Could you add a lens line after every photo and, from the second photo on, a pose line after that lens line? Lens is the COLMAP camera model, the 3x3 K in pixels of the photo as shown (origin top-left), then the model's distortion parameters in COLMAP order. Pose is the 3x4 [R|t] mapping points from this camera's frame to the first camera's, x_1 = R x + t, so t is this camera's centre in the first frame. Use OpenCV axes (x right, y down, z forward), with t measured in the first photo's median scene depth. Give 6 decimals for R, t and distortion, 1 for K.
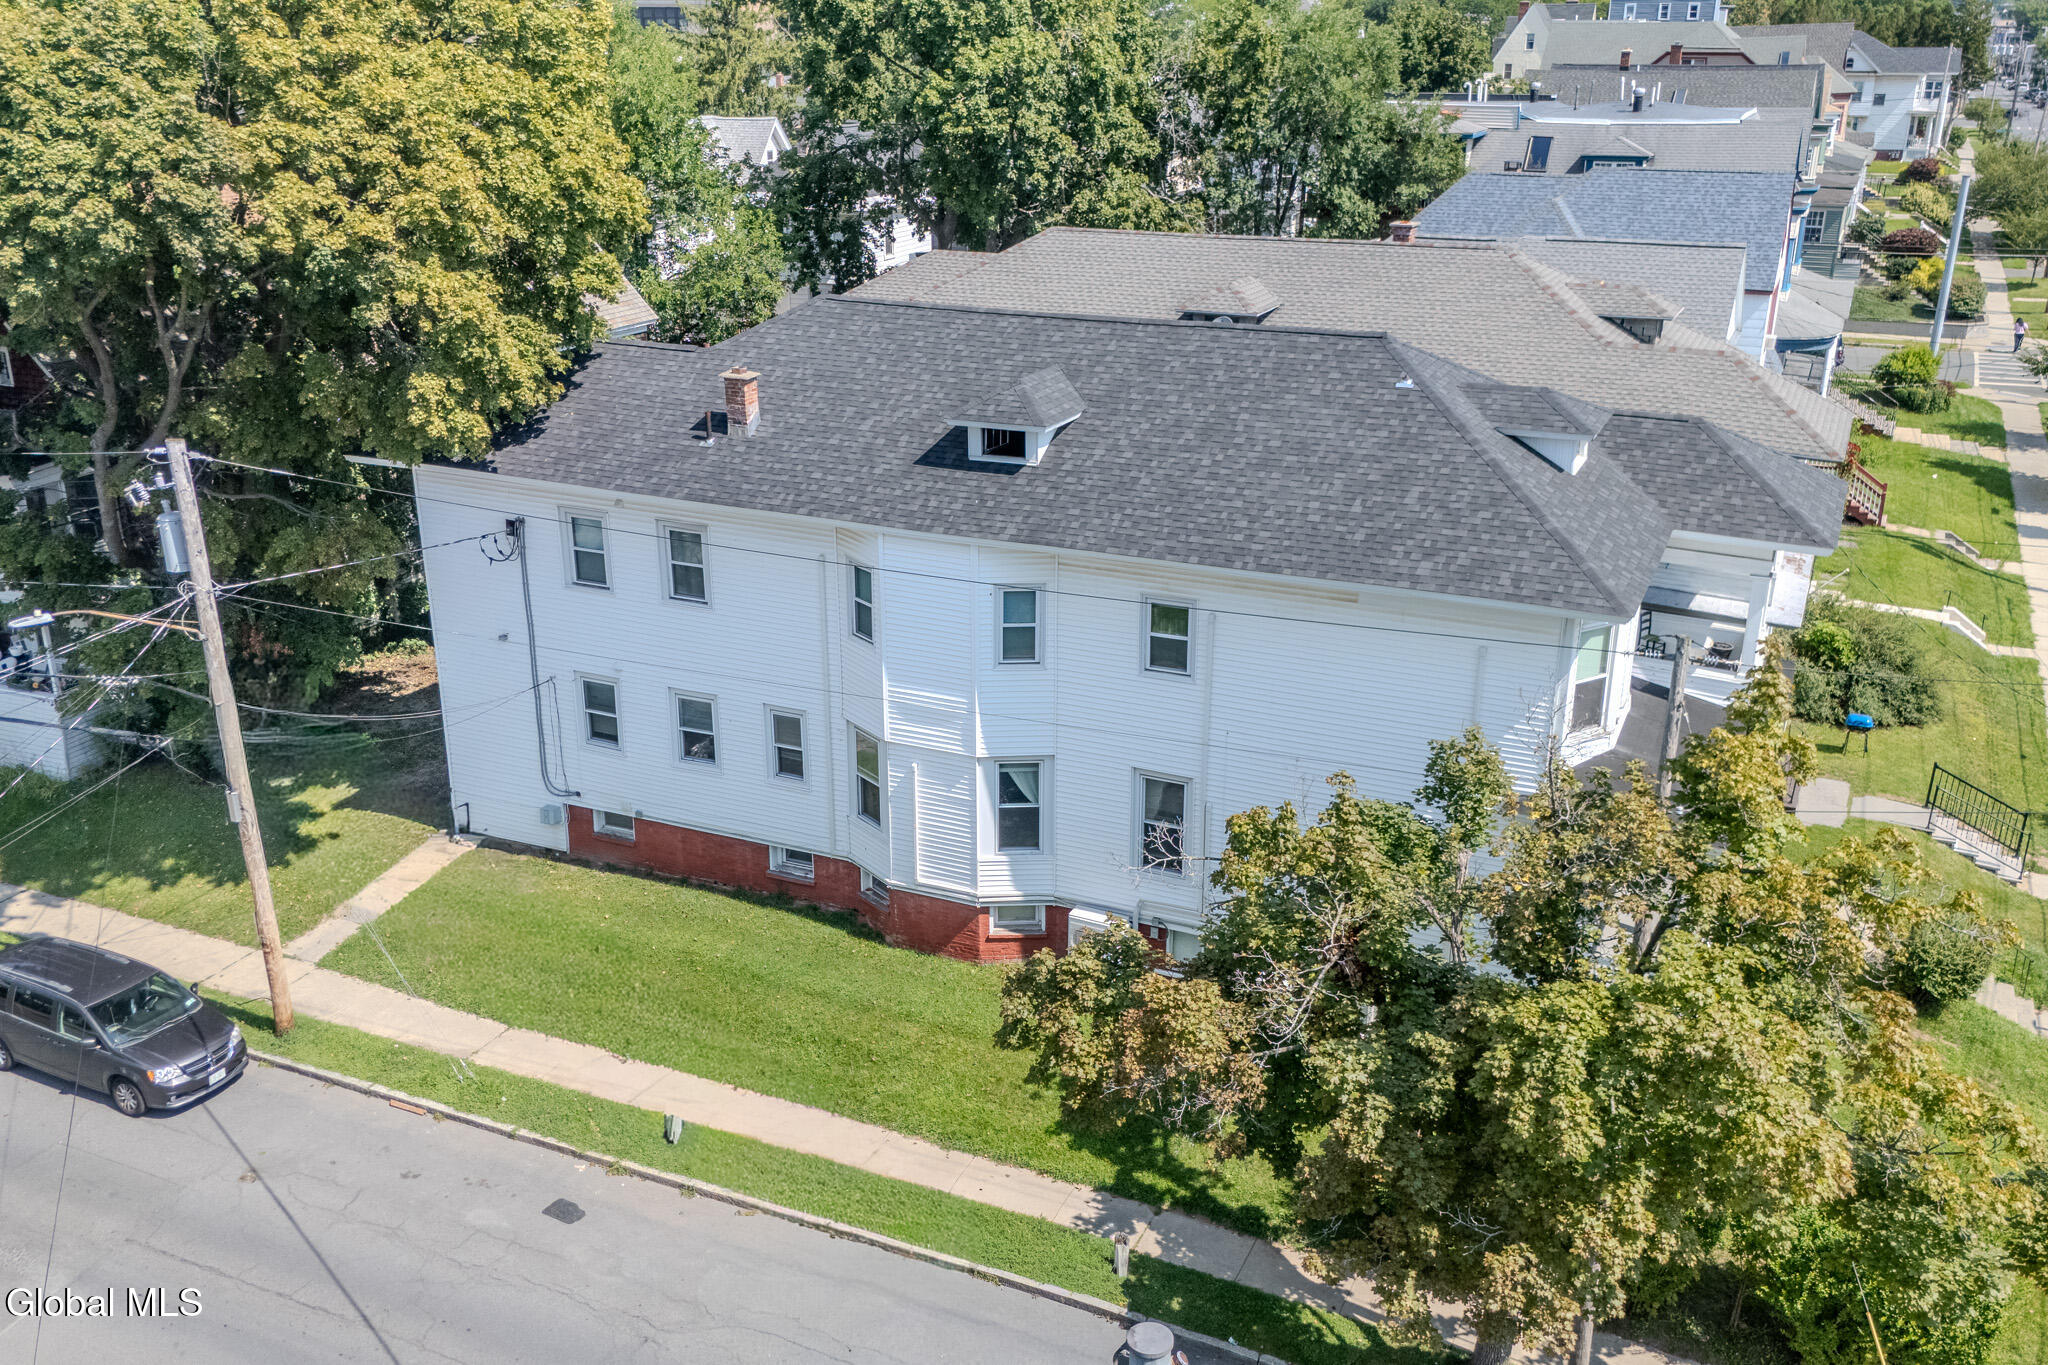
lens RADIAL K [[1796.6, 0, 1031.0], [0, 1796.6, 682.4], [0, 0, 1]] dist [0.075464, -0.075084]
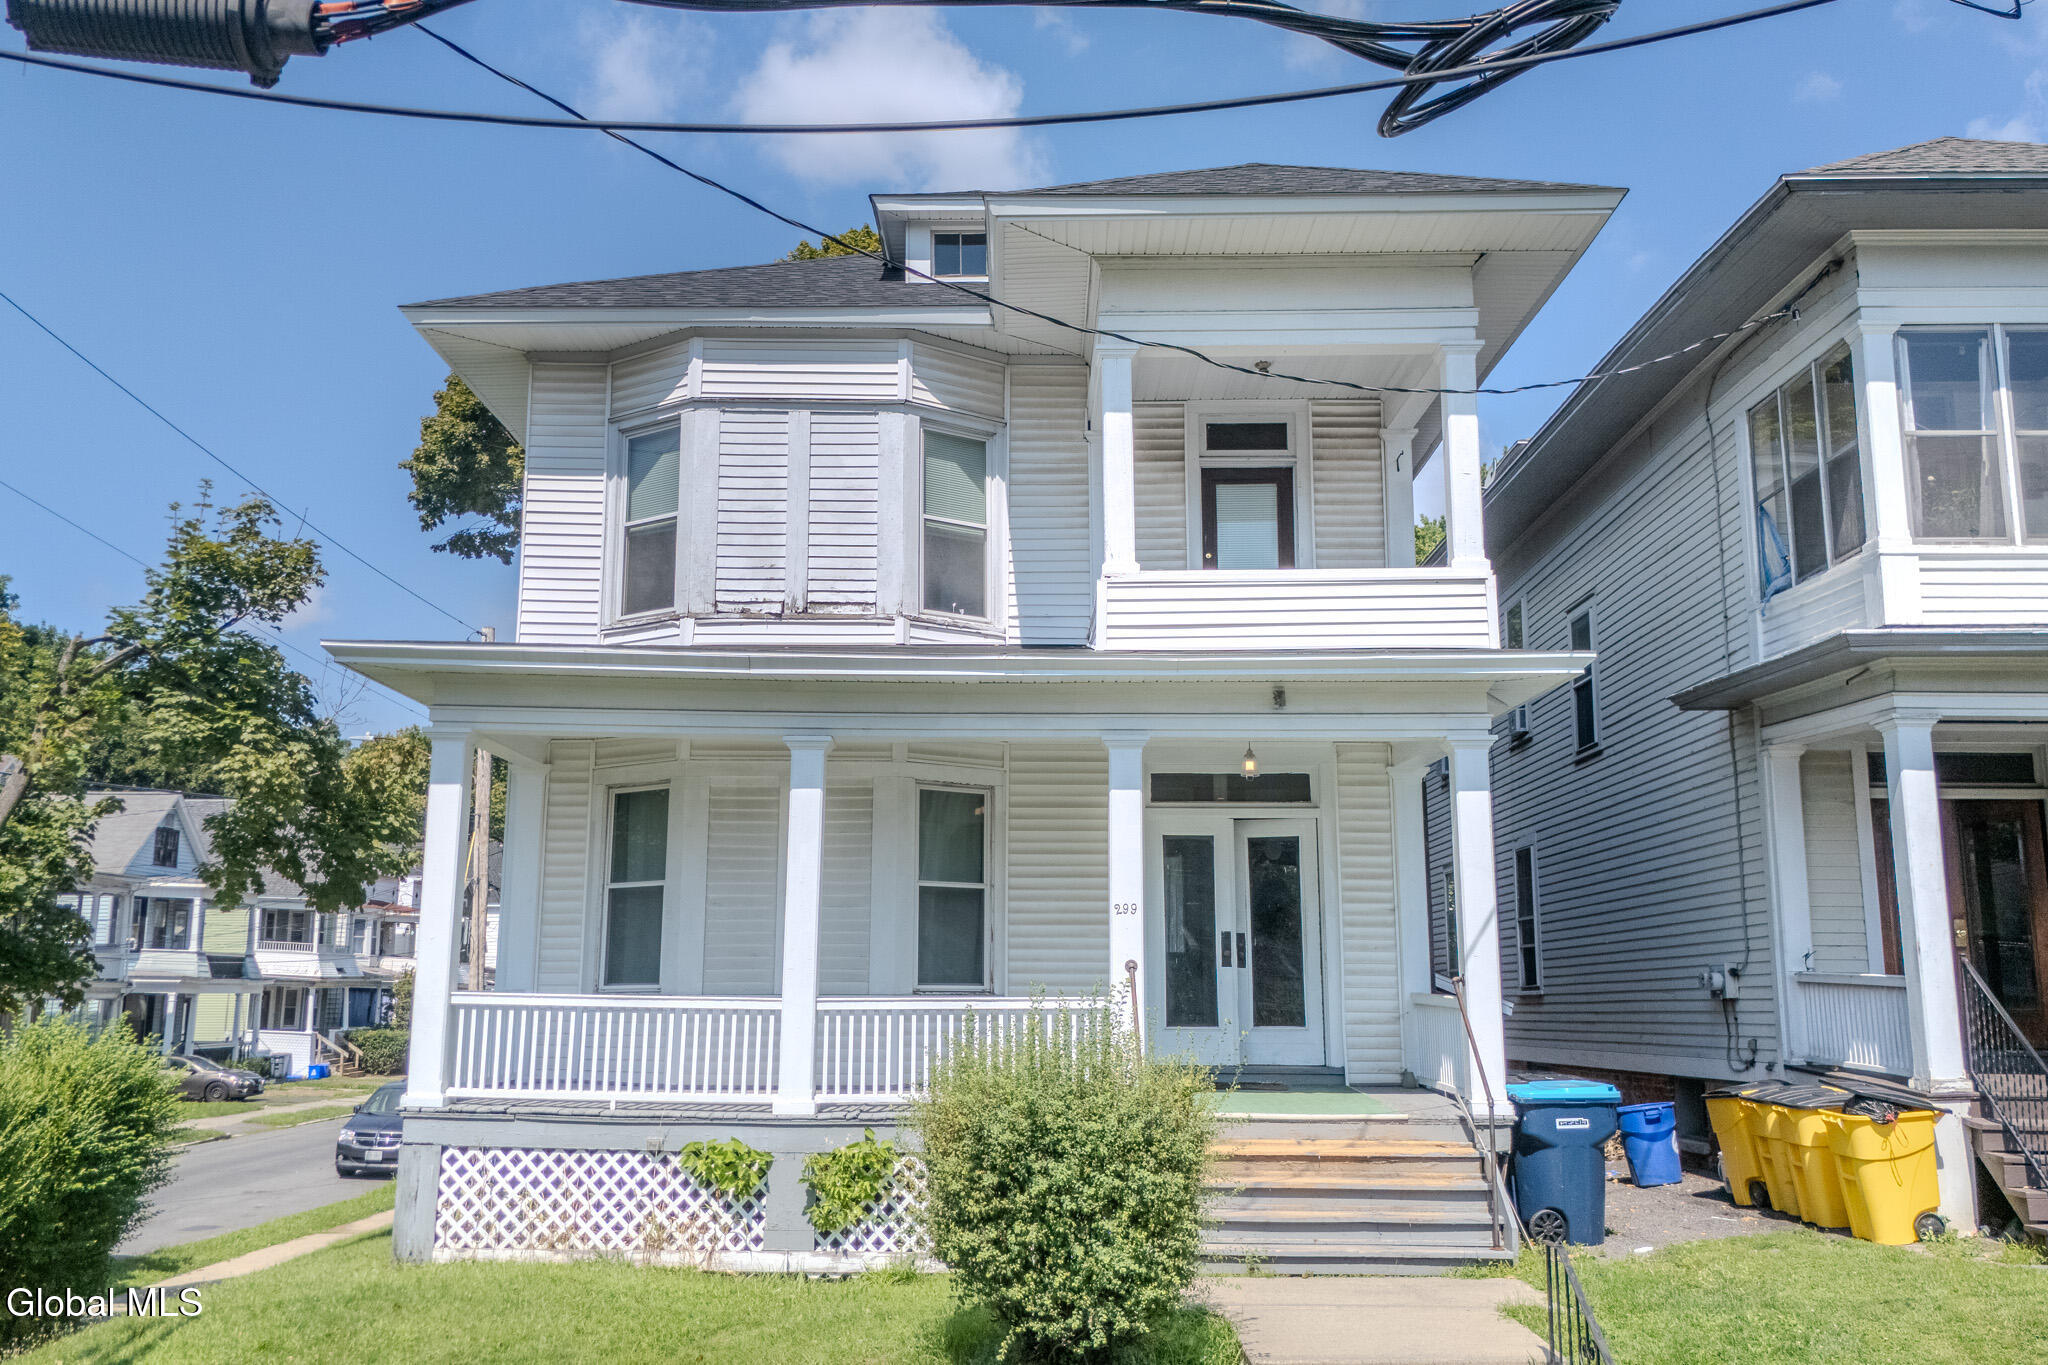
lens RADIAL K [[1796.6, 0, 1026.4], [0, 1796.6, 678.5], [0, 0, 1]] dist [0.075464, -0.075084]
pose [[0.406522, -0.164601, -0.898692, 0.781239], [-0.317829, 0.896724, -0.308010, 0.165179], [0.856577, 0.410843, 0.312223, 0.842146]]
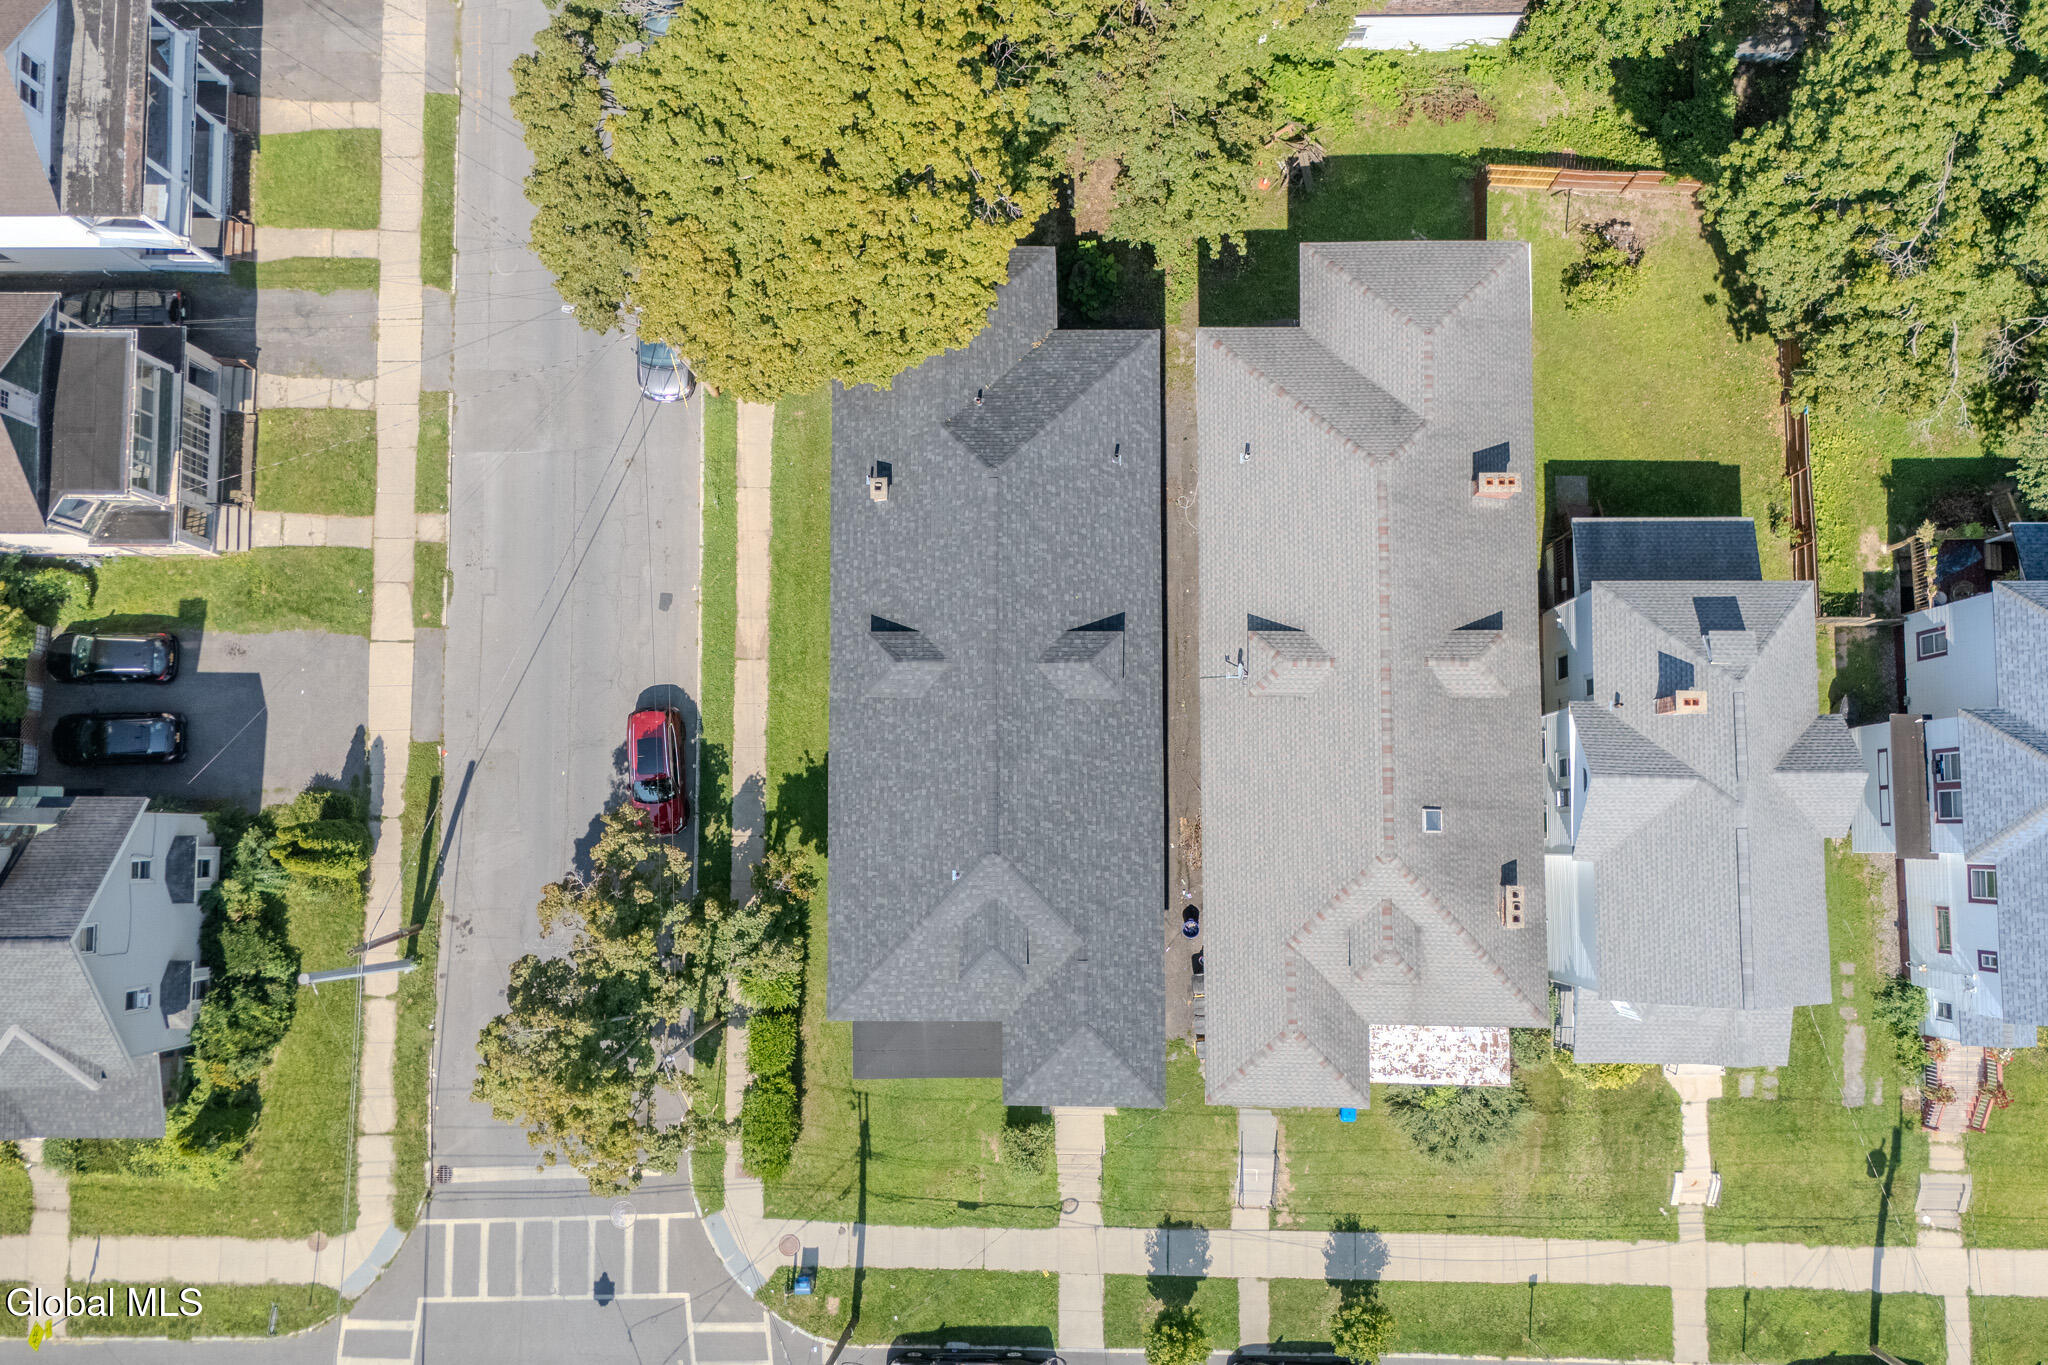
lens RADIAL K [[1796.6, 0, 1024.8], [0, 1796.6, 688.0], [0, 0, 1]] dist [0.075464, -0.075084]
pose [[0.409457, 0.907543, -0.093331, 0.218998], [-0.295676, 0.228783, 0.927488, -1.734142], [0.863088, -0.352171, 0.362016, 0.463344]]
